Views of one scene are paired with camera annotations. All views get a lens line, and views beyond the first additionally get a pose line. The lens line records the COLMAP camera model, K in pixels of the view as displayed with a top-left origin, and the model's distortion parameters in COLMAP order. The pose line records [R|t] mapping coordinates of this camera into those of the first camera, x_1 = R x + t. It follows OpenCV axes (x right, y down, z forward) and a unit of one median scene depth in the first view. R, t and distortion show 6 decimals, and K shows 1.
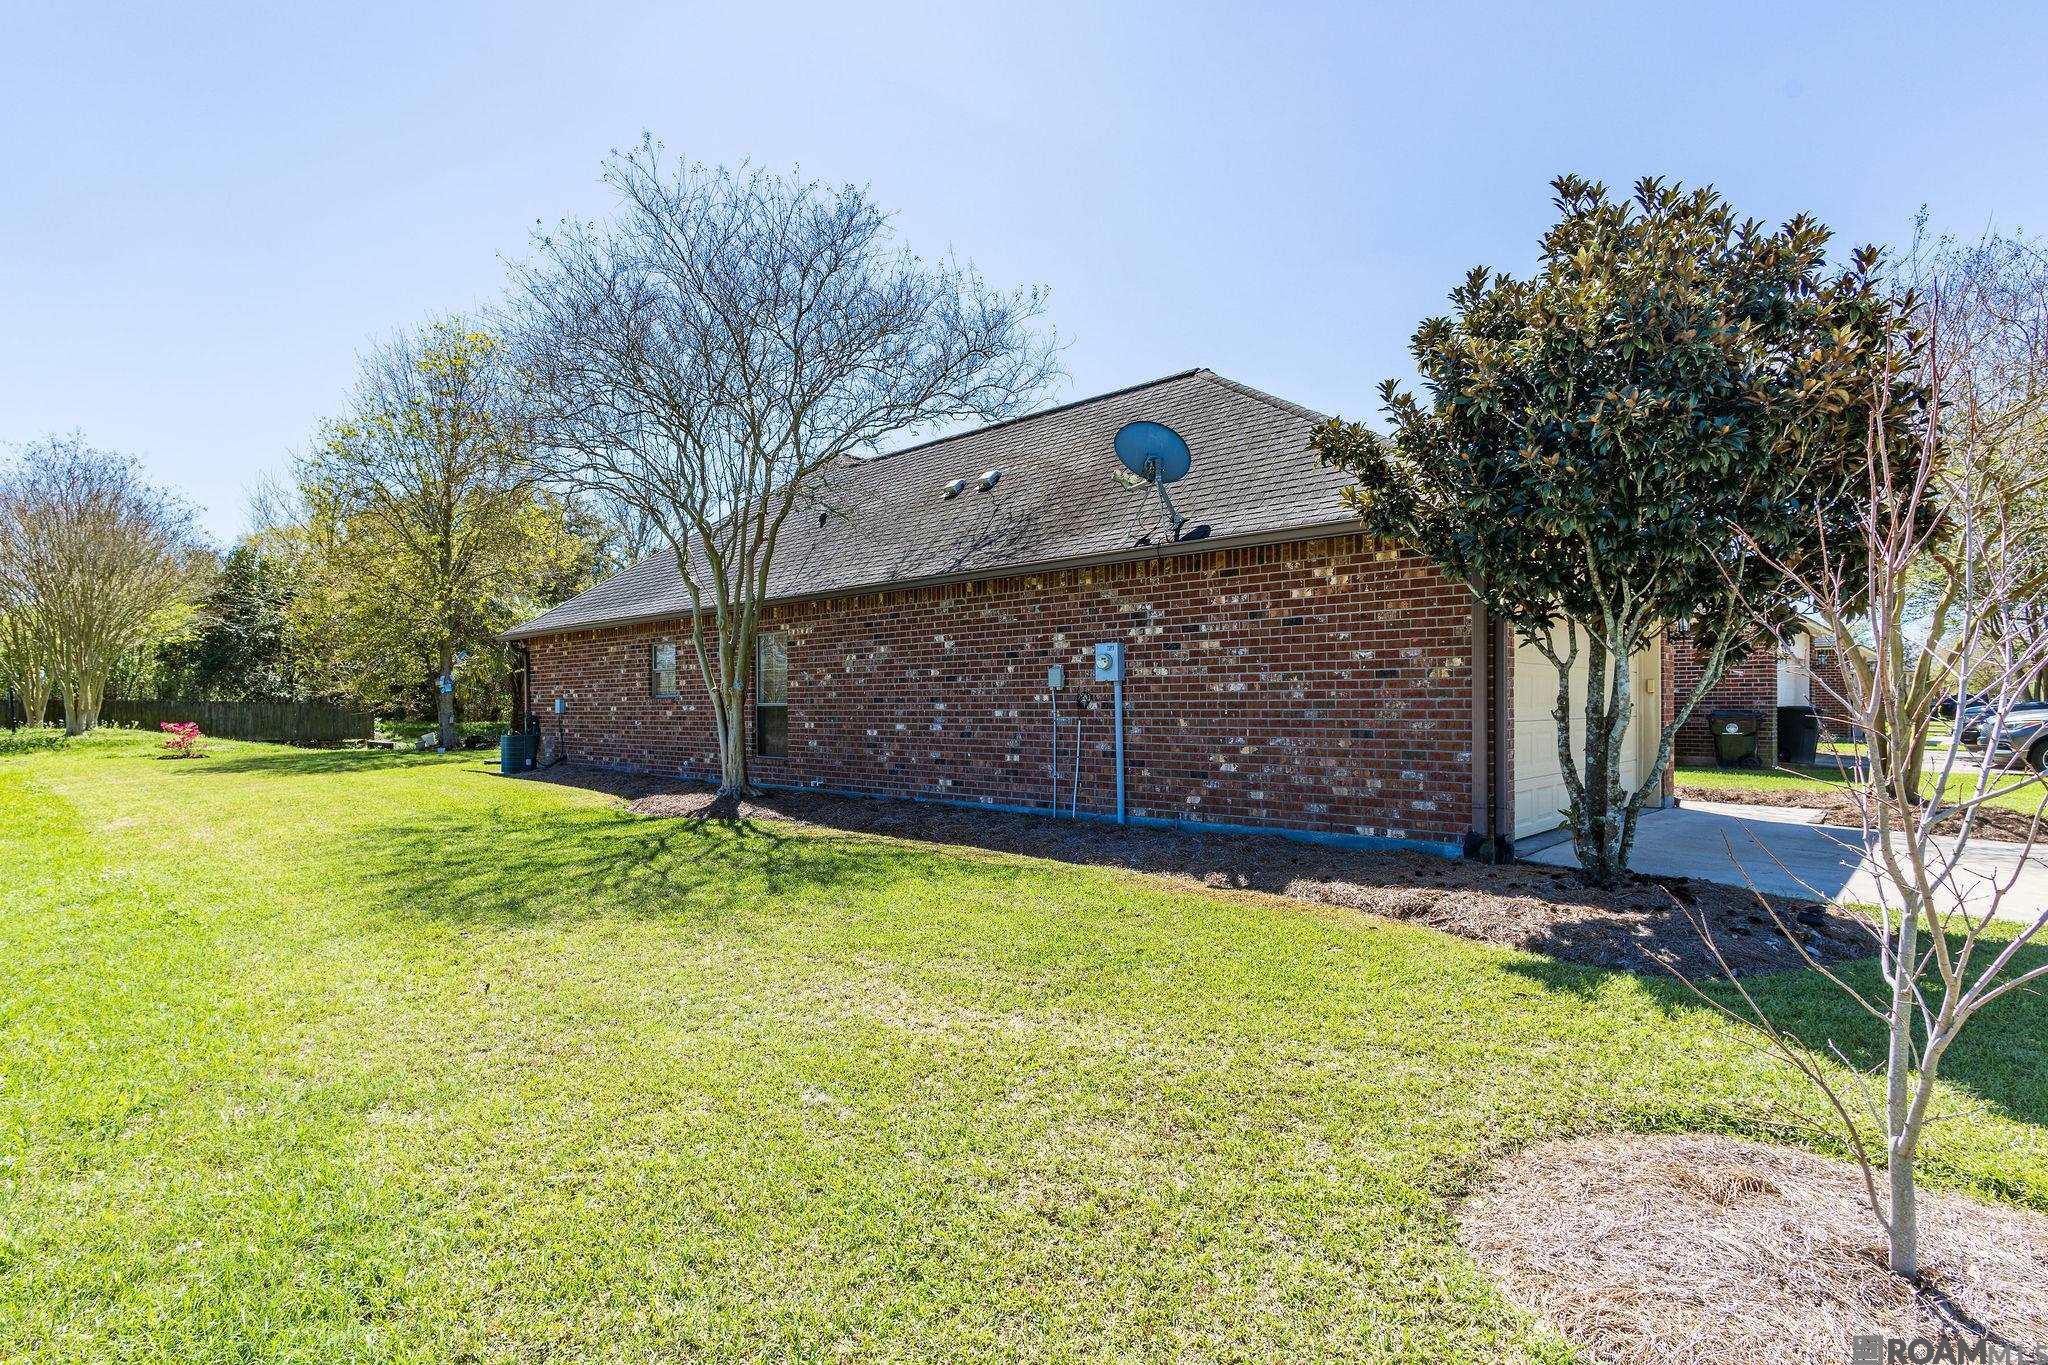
lens RADIAL K [[943.3, 0, 1019.5], [0, 943.3, 692.5], [0, 0, 1]] dist [-0.001406, 0.002838]
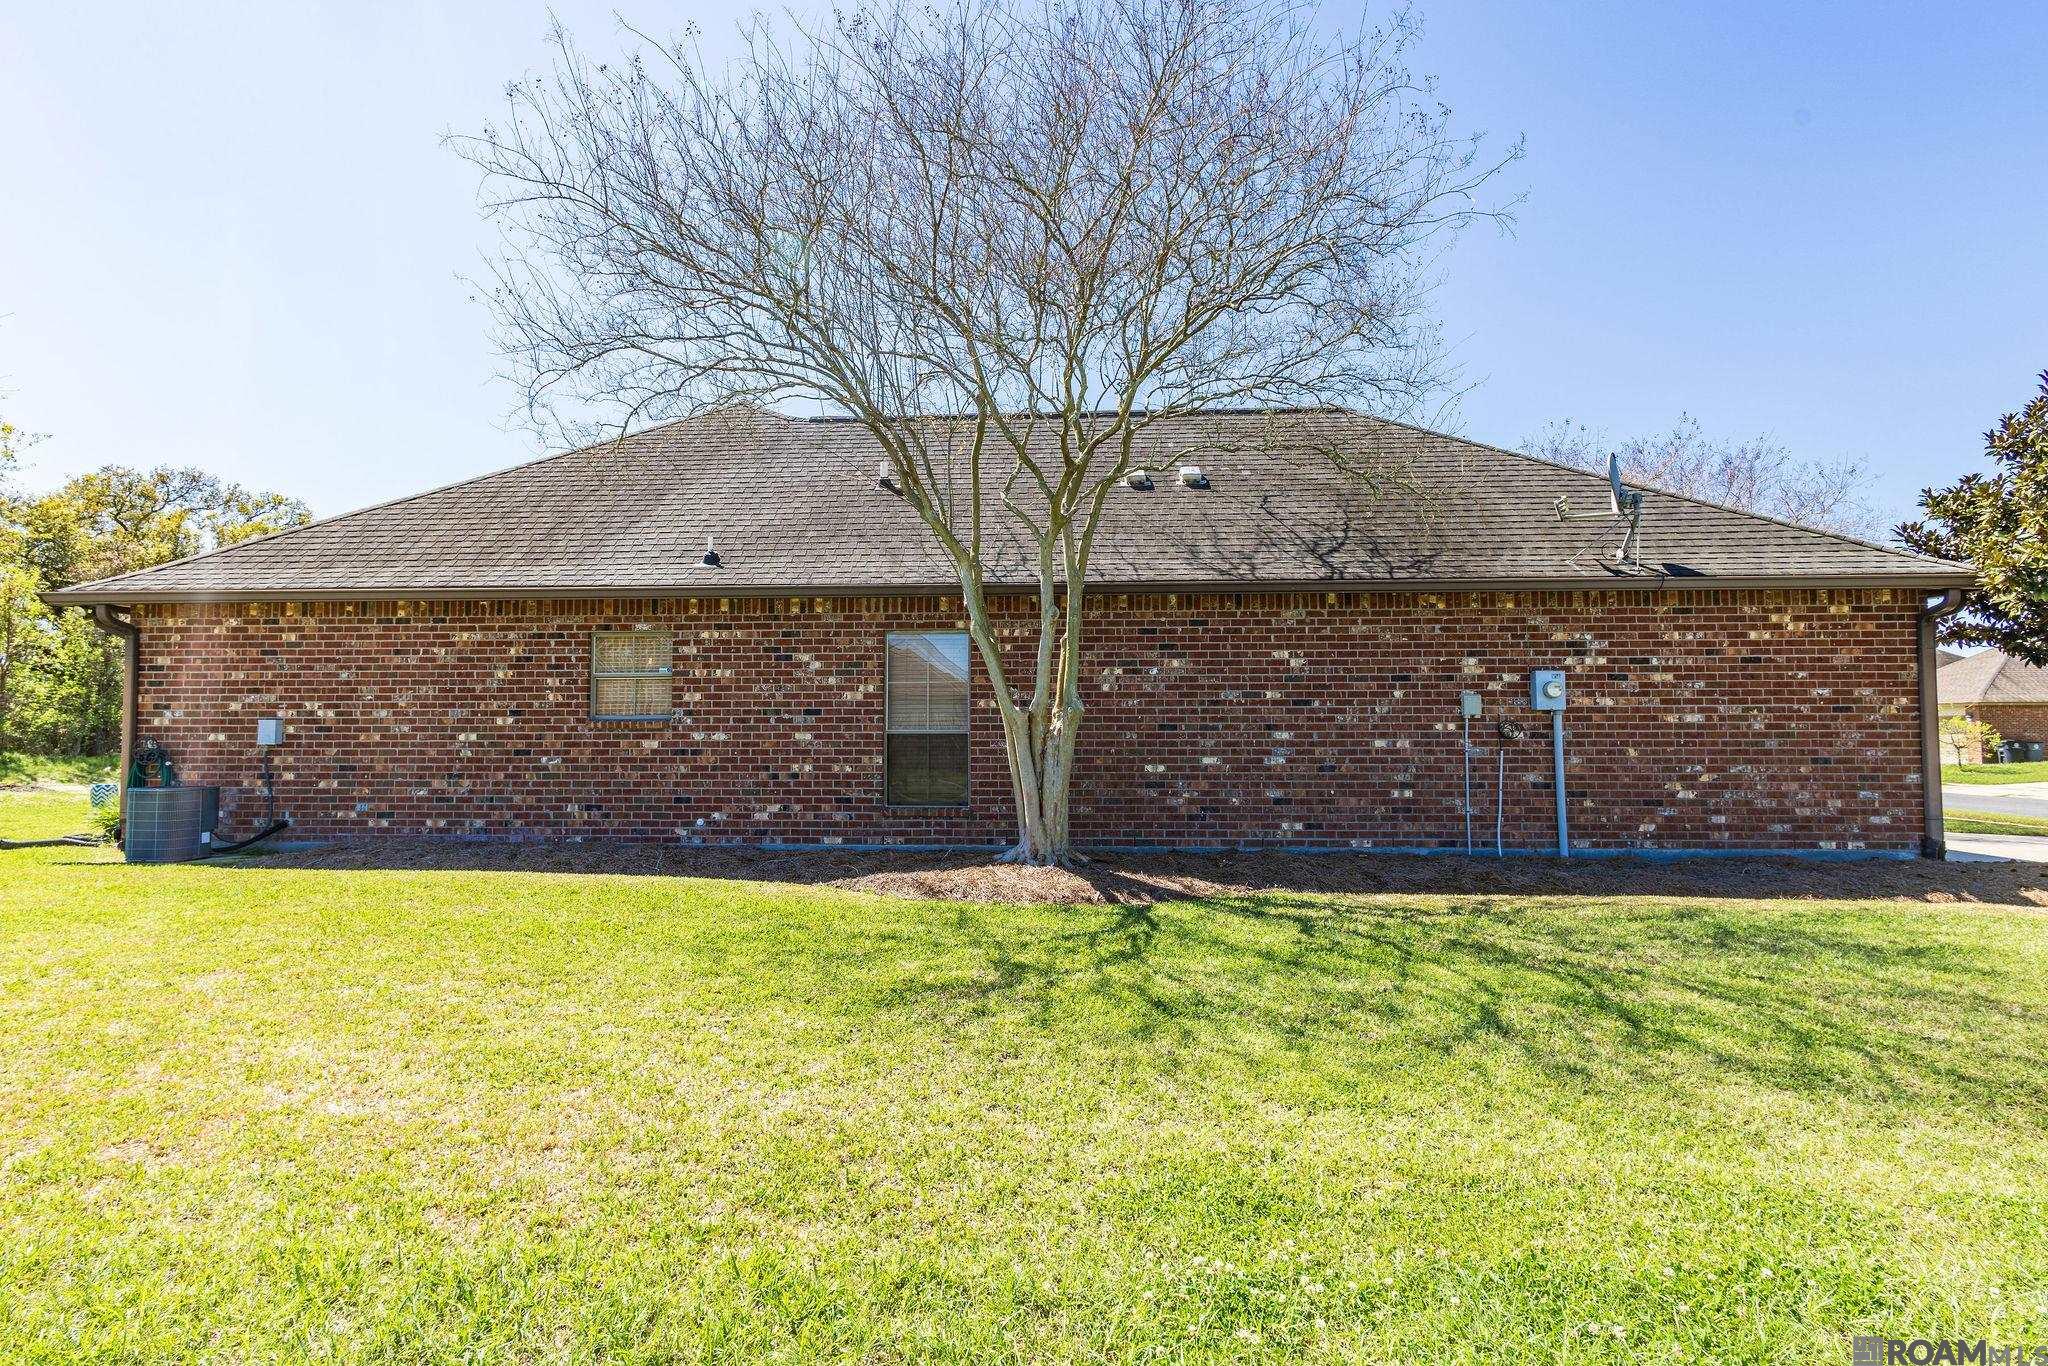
lens RADIAL K [[943.3, 0, 1022.1], [0, 943.3, 683.7], [0, 0, 1]] dist [-0.001406, 0.002838]
pose [[0.789833, 0.046522, 0.611555, -0.982031], [-0.012767, 0.998150, -0.059441, 0.027257], [-0.613189, 0.039141, 0.788966, 0.600818]]
